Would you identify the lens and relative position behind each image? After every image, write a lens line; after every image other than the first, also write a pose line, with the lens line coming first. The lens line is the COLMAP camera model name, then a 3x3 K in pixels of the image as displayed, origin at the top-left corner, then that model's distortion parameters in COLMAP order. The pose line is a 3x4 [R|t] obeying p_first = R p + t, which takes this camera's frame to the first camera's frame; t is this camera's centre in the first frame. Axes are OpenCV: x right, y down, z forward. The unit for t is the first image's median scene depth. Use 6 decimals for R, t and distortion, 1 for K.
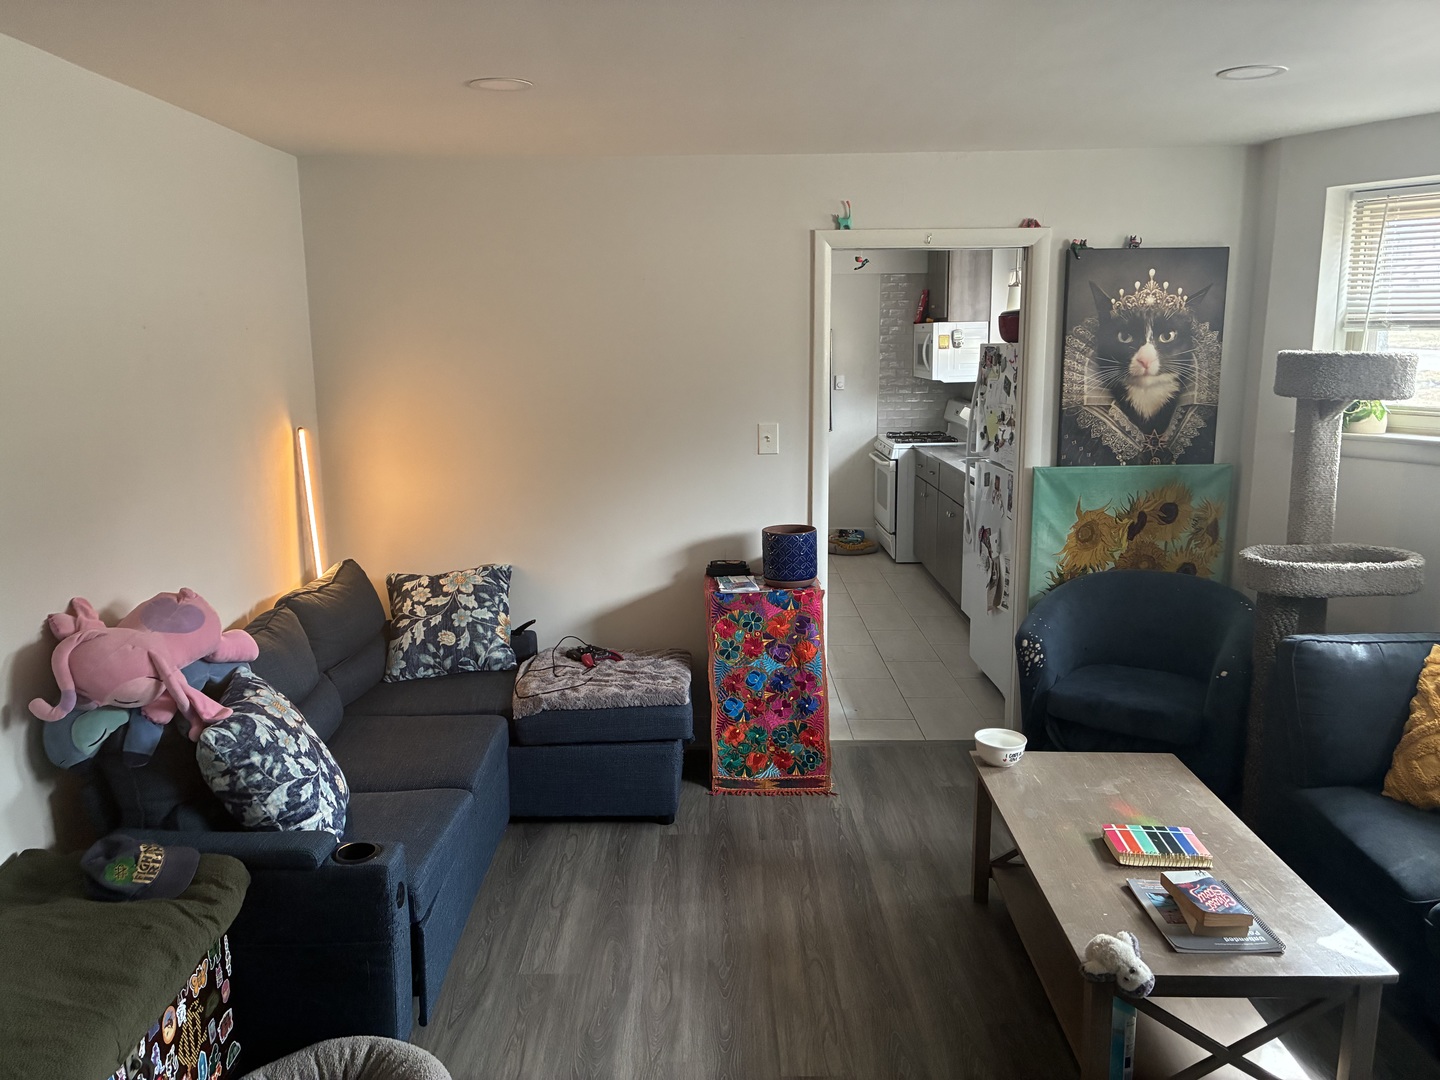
lens RADIAL K [[1108.0, 0, 694.5], [0, 1108.0, 536.1], [0, 0, 1]] dist [0.046826, -0.054924]
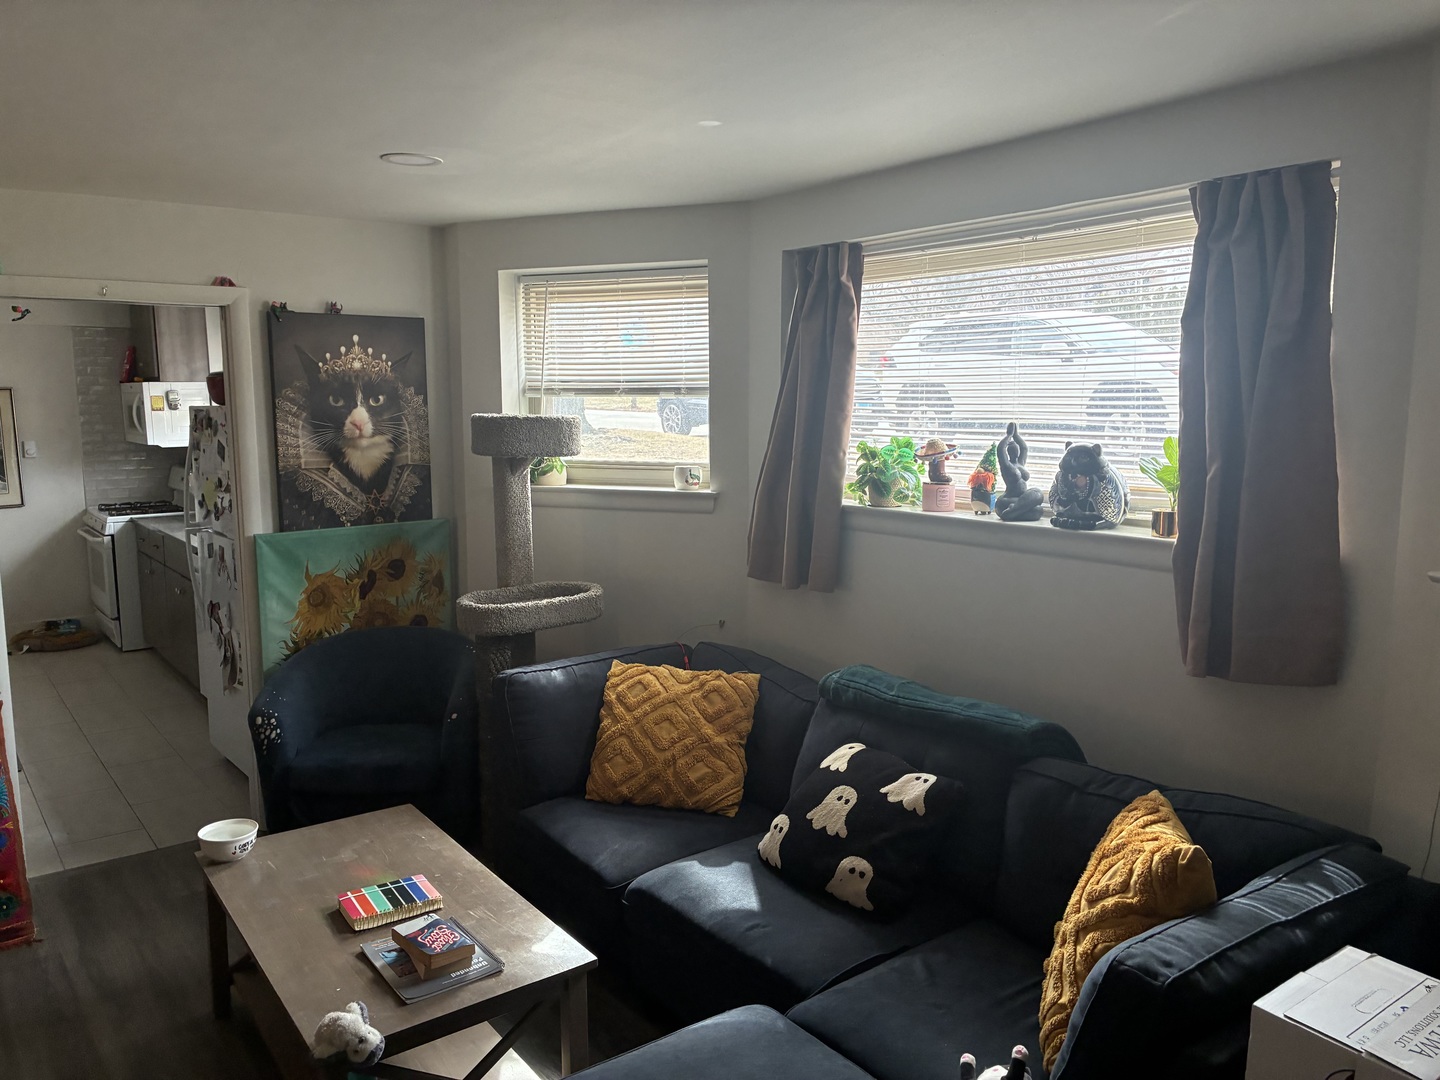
lens RADIAL K [[1108.0, 0, 739.3], [0, 1108.0, 528.2], [0, 0, 1]] dist [0.046826, -0.054924]
pose [[0.779762, -0.070114, 0.622137, 0.034185], [0.107594, 0.993933, -0.022839, -0.000669], [-0.616761, 0.084747, 0.782575, -0.007641]]
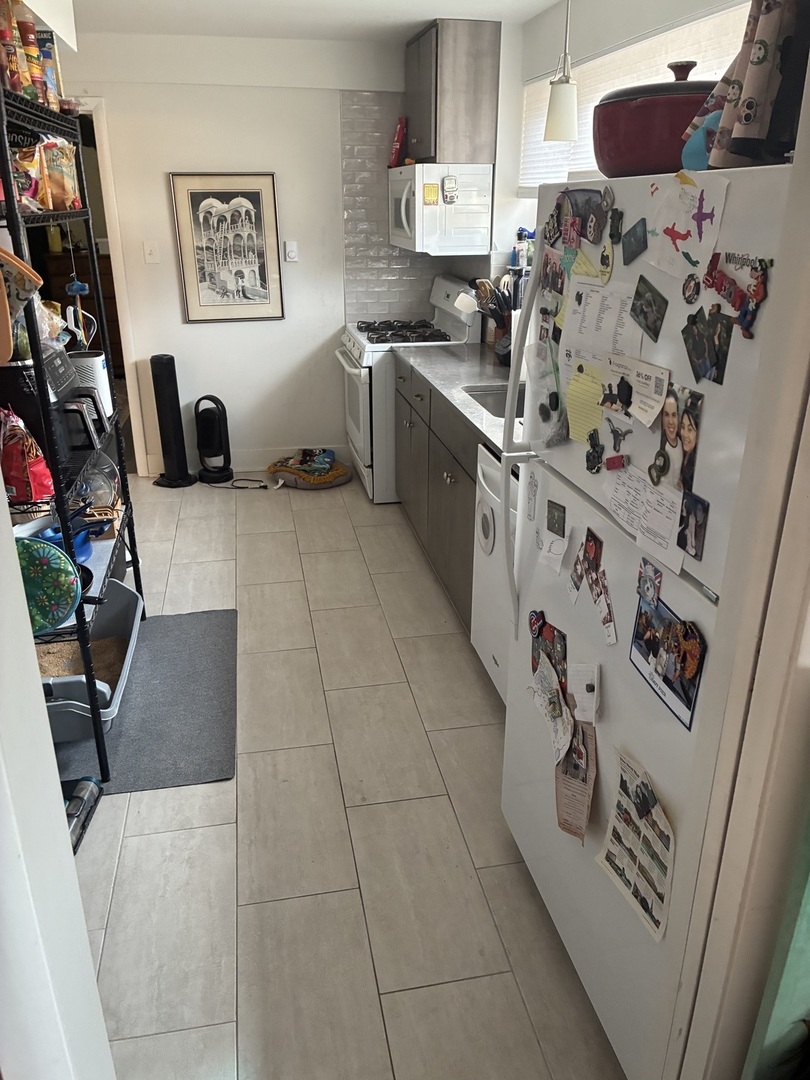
lens RADIAL K [[831.0, 0, 407.1], [0, 831.0, 538.6], [0, 0, 1]] dist [0.046826, -0.054924]
pose [[0.978343, -0.062793, 0.197237, 0.171907], [0.020722, 0.977800, 0.208511, -0.135487], [-0.205952, -0.199908, 0.957925, 0.847524]]
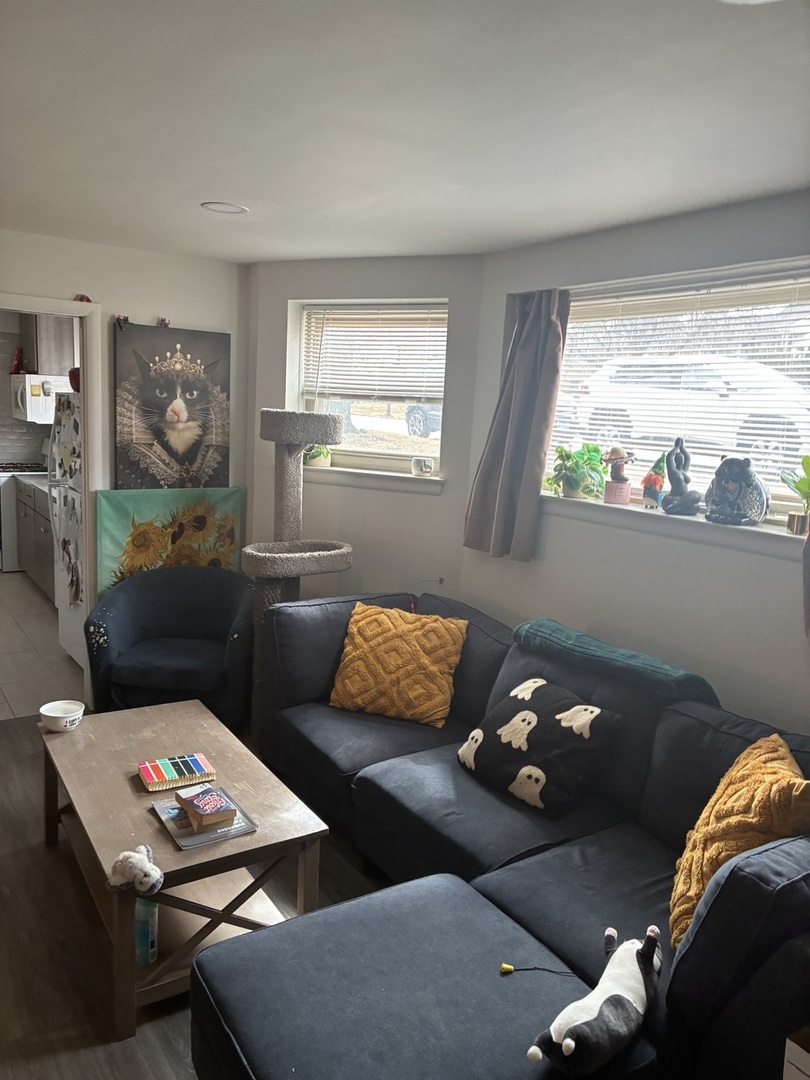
lens RADIAL K [[831.0, 0, 410.4], [0, 831.0, 537.0], [0, 0, 1]] dist [0.046826, -0.054924]
pose [[0.819427, -0.039274, 0.571836, 0.050568], [0.044580, 0.998995, 0.004729, 0.003155], [-0.571447, 0.021618, 0.820354, 0.009418]]
